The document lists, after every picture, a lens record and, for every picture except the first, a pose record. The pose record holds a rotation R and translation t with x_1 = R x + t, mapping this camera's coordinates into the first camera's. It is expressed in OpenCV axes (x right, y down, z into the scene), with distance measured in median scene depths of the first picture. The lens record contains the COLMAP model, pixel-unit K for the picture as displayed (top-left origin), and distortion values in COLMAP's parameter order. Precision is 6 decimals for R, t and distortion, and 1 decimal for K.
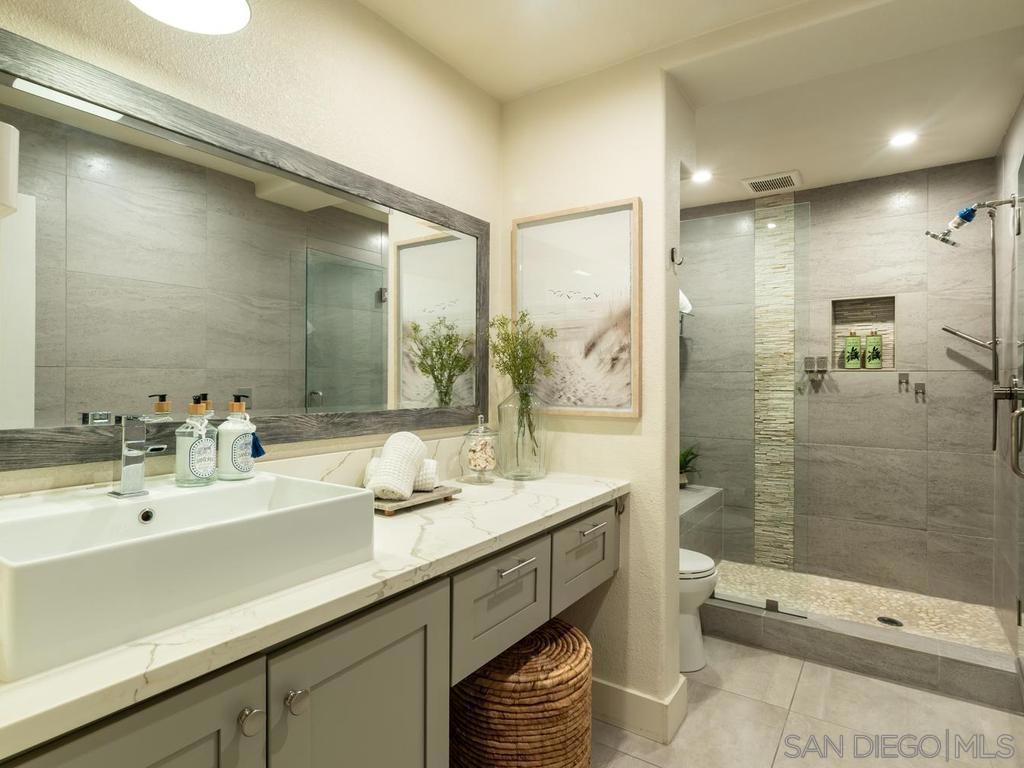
lens RADIAL K [[555.4, 0, 493.3], [0, 555.4, 377.2], [0, 0, 1]] dist [-0.019847, -0.001034]
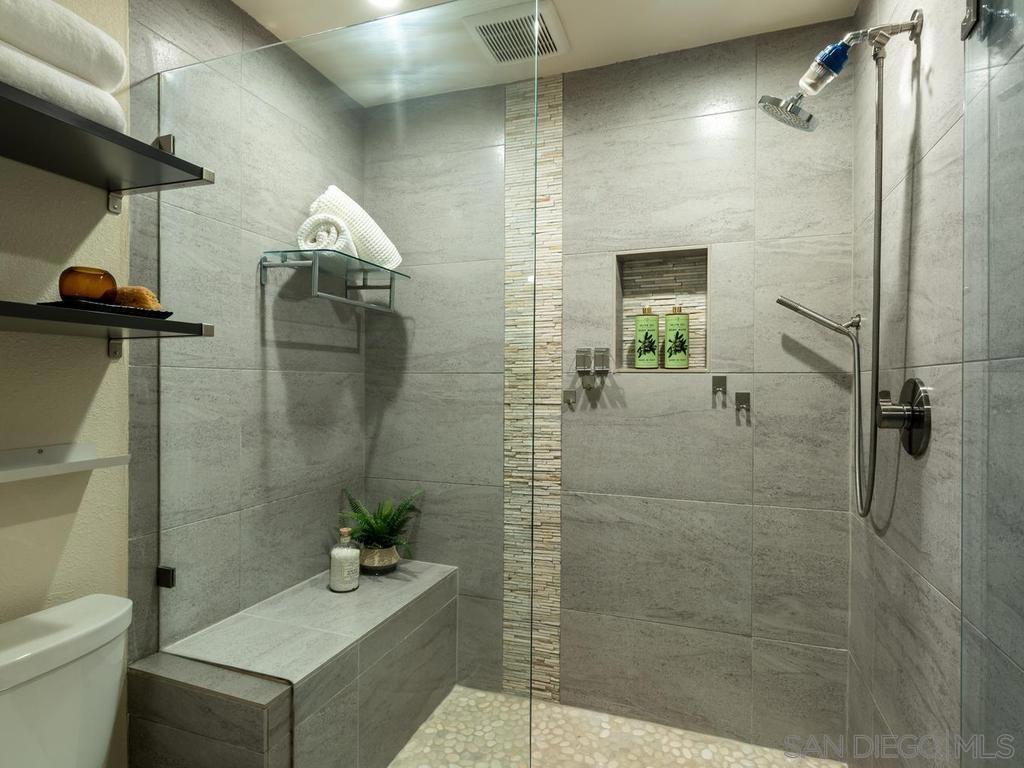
lens RADIAL K [[555.4, 0, 511.2], [0, 555.4, 385.1], [0, 0, 1]] dist [-0.019847, -0.001034]
pose [[0.960037, -0.002653, 0.279862, 0.341647], [-0.000828, 0.999924, 0.012320, -0.004616], [-0.279873, -0.012060, 0.959961, 0.458520]]
